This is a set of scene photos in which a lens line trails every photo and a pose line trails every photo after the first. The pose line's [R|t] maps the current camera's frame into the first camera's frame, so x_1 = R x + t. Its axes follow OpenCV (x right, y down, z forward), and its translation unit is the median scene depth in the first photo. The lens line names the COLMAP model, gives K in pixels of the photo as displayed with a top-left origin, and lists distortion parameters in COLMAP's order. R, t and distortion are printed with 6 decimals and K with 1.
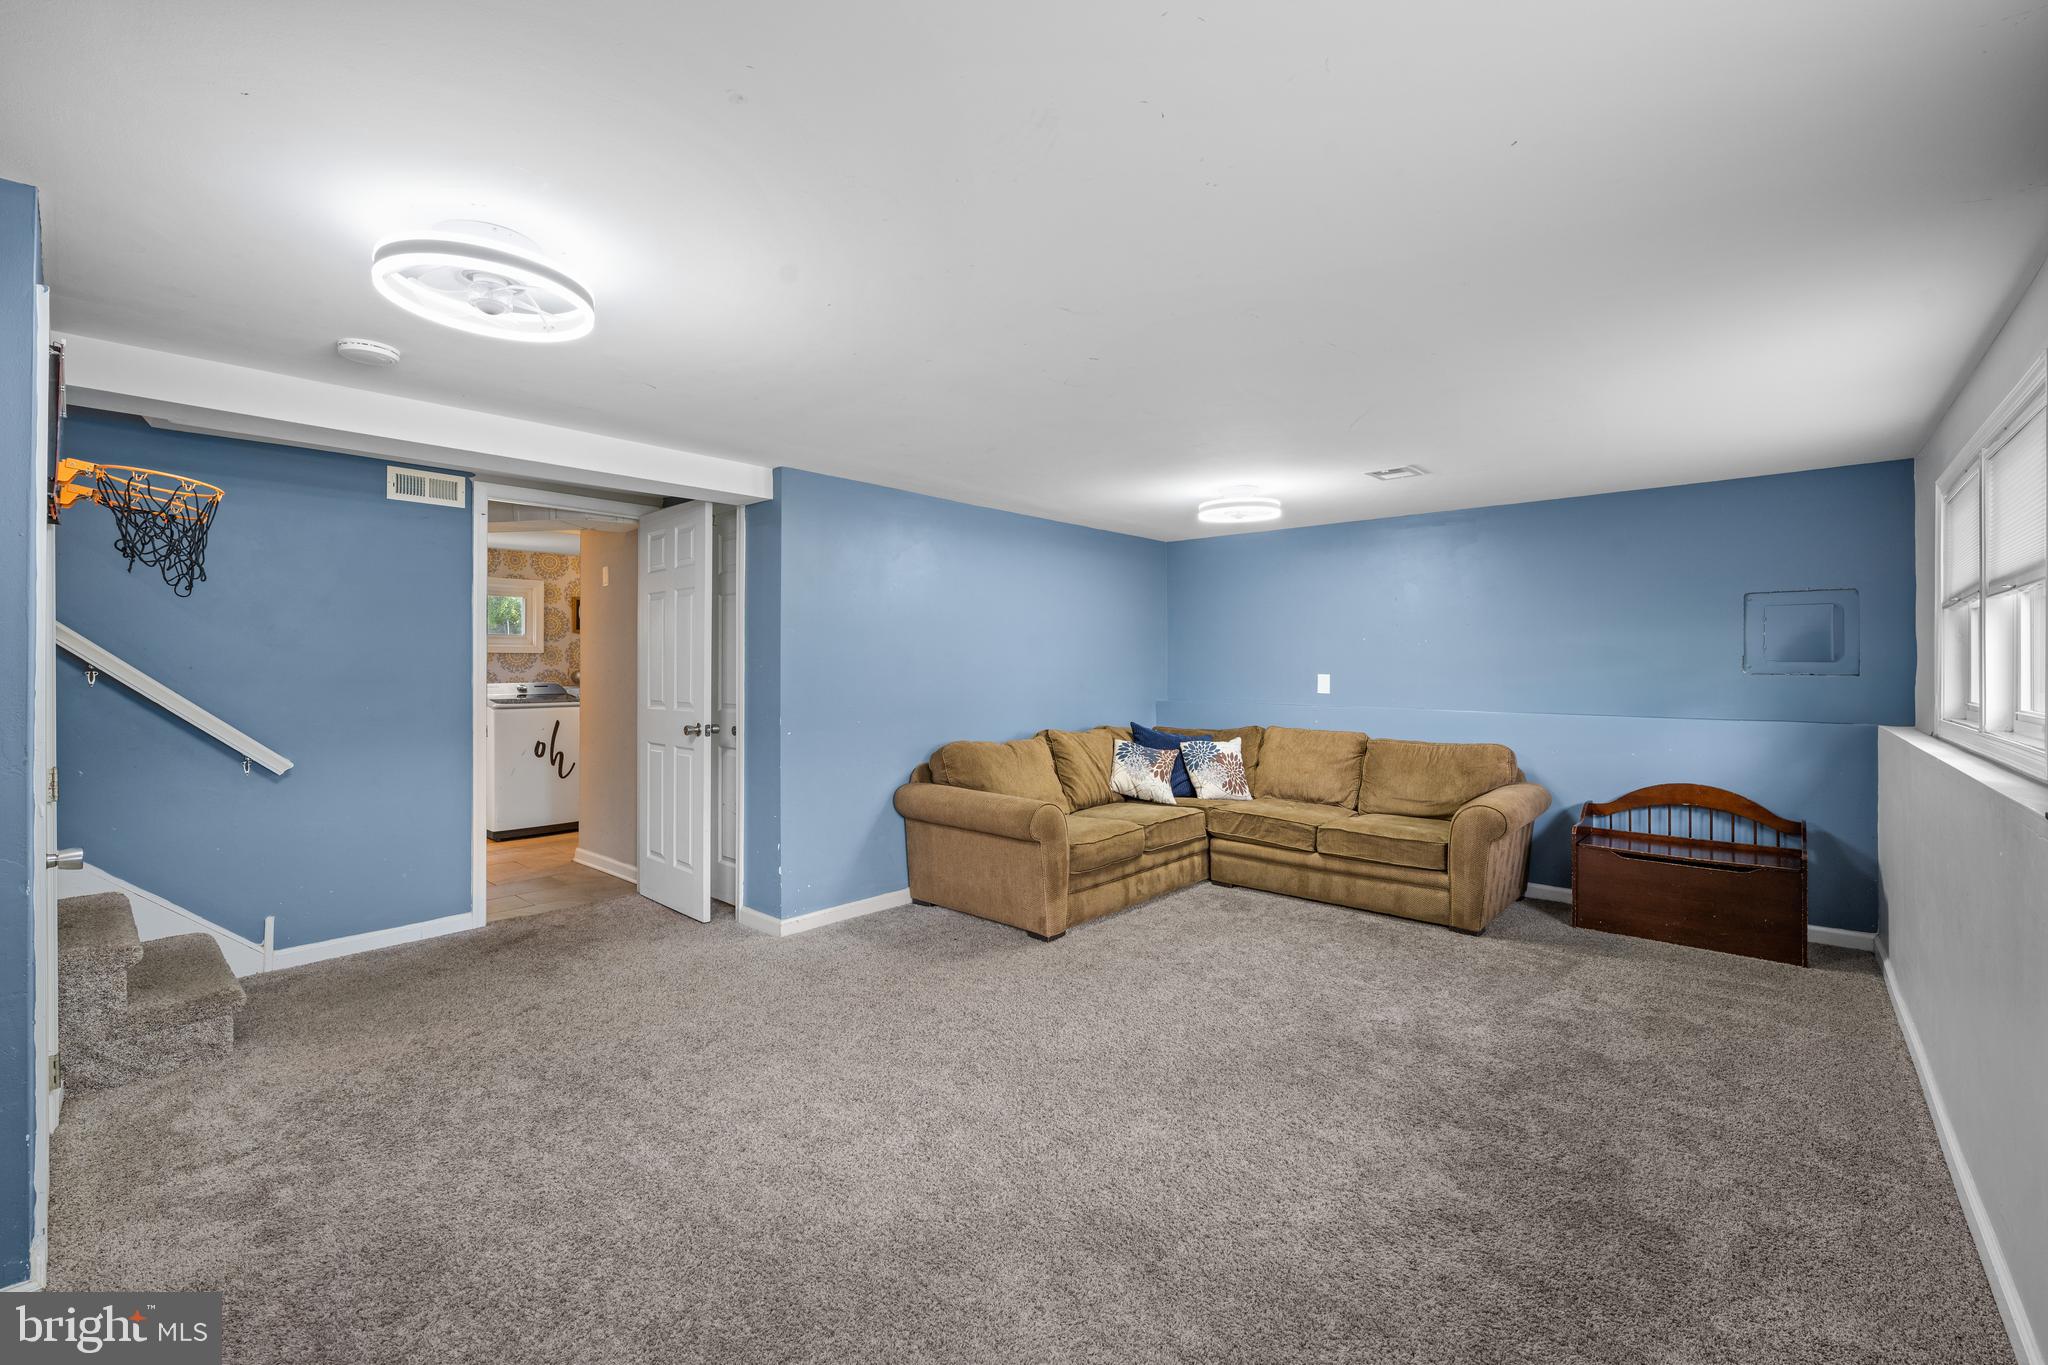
lens RADIAL K [[851.8, 0, 1021.7], [0, 851.8, 665.5], [0, 0, 1]] dist [0.015999, 0.000366]
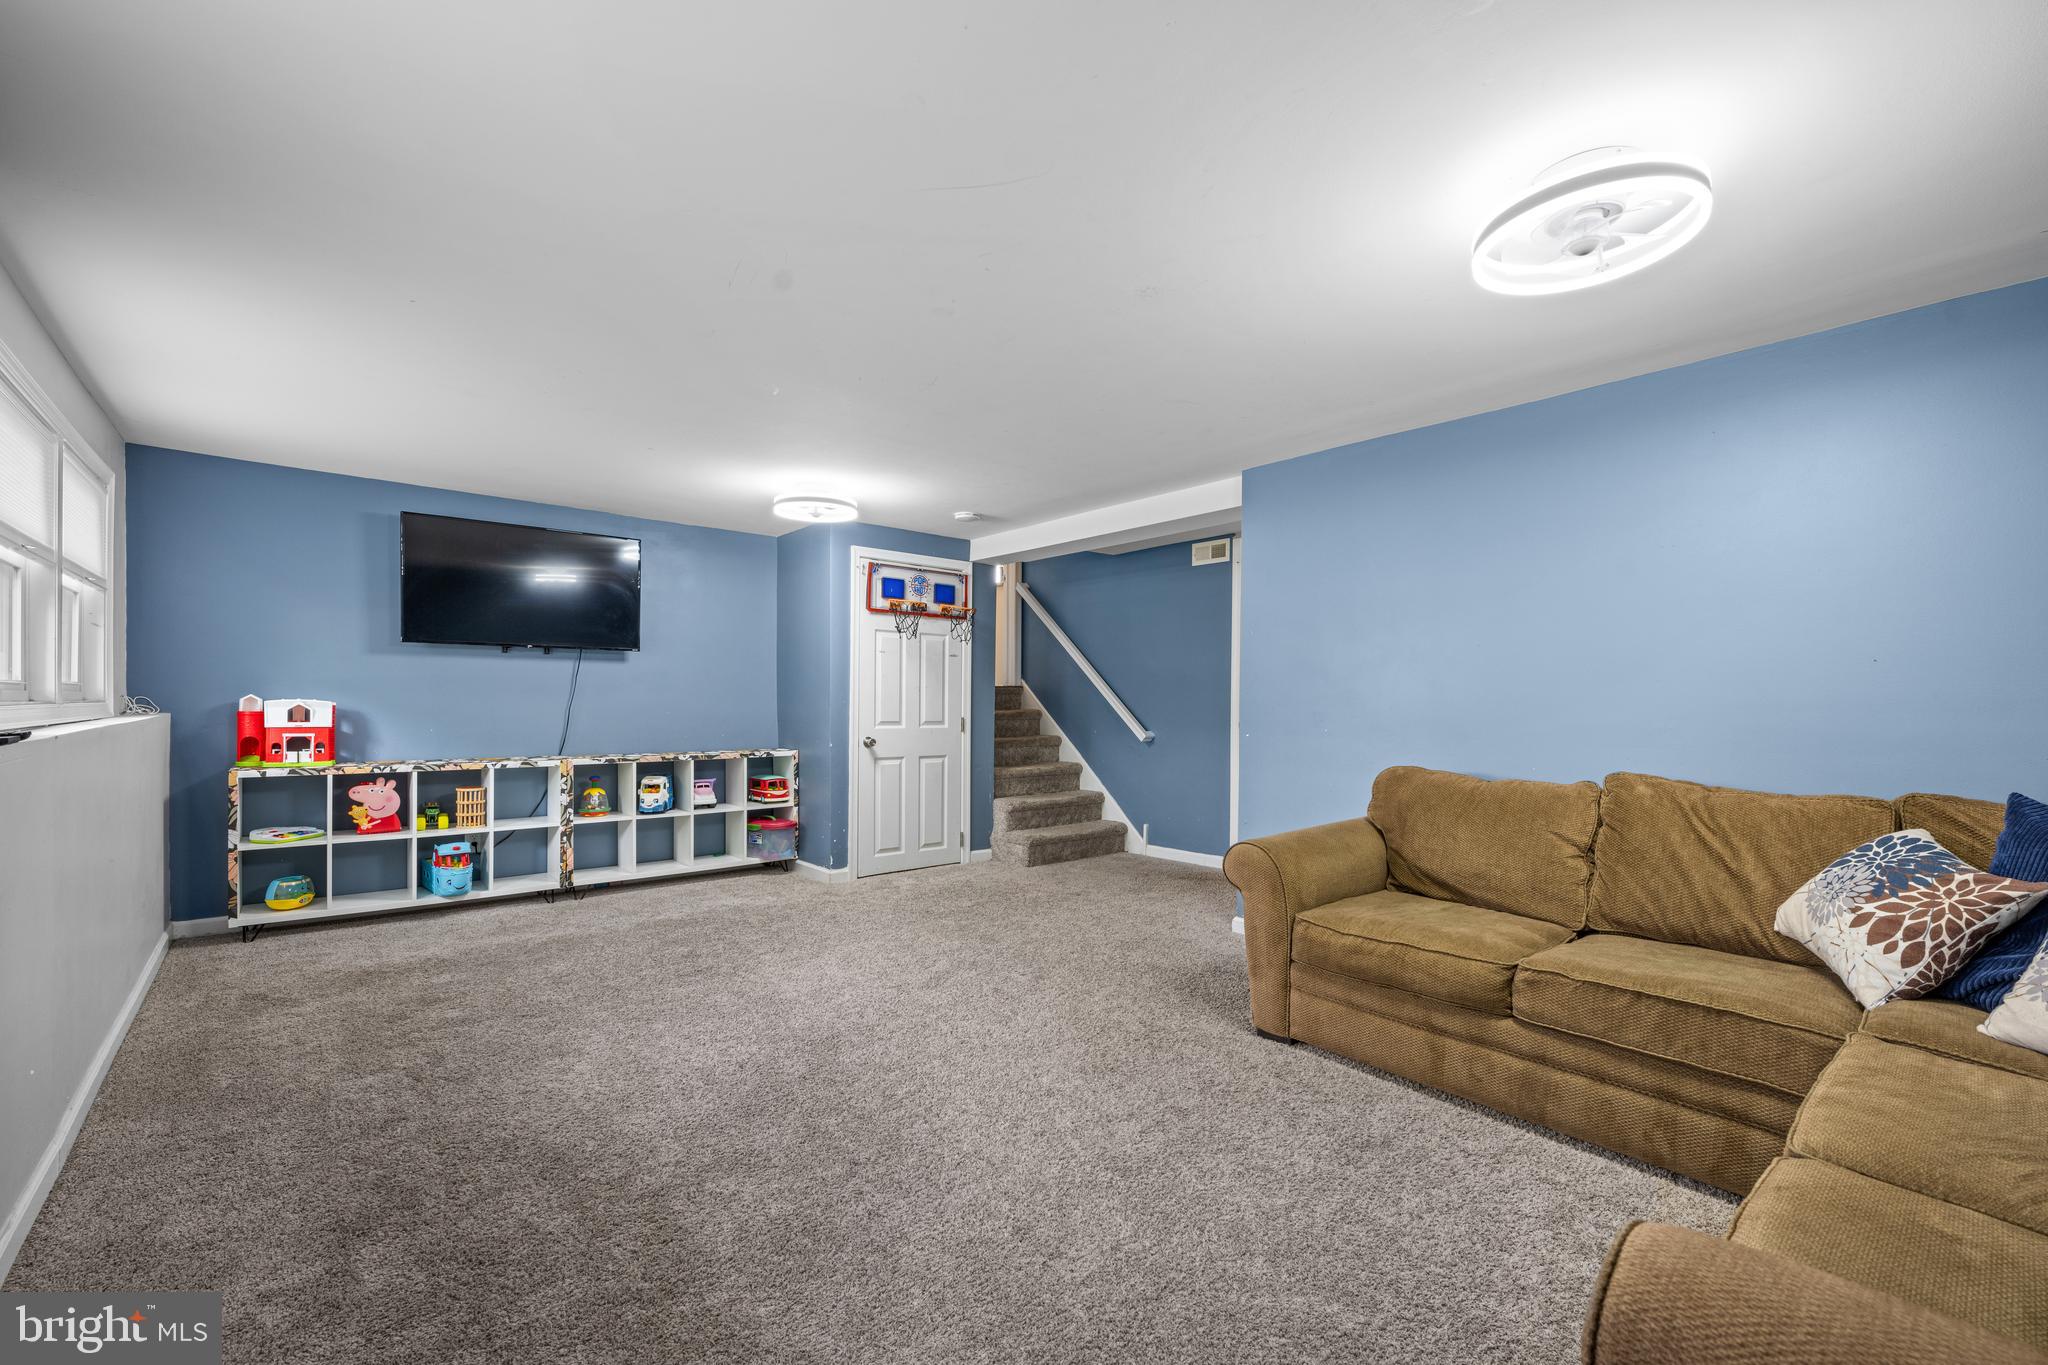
lens RADIAL K [[851.8, 0, 1021.9], [0, 851.8, 699.7], [0, 0, 1]] dist [0.015999, 0.000366]
pose [[-0.136783, -0.001172, -0.990600, 0.707928], [-0.000974, 0.999999, -0.001048, 0.037799], [0.990601, 0.000821, -0.136784, 0.821993]]
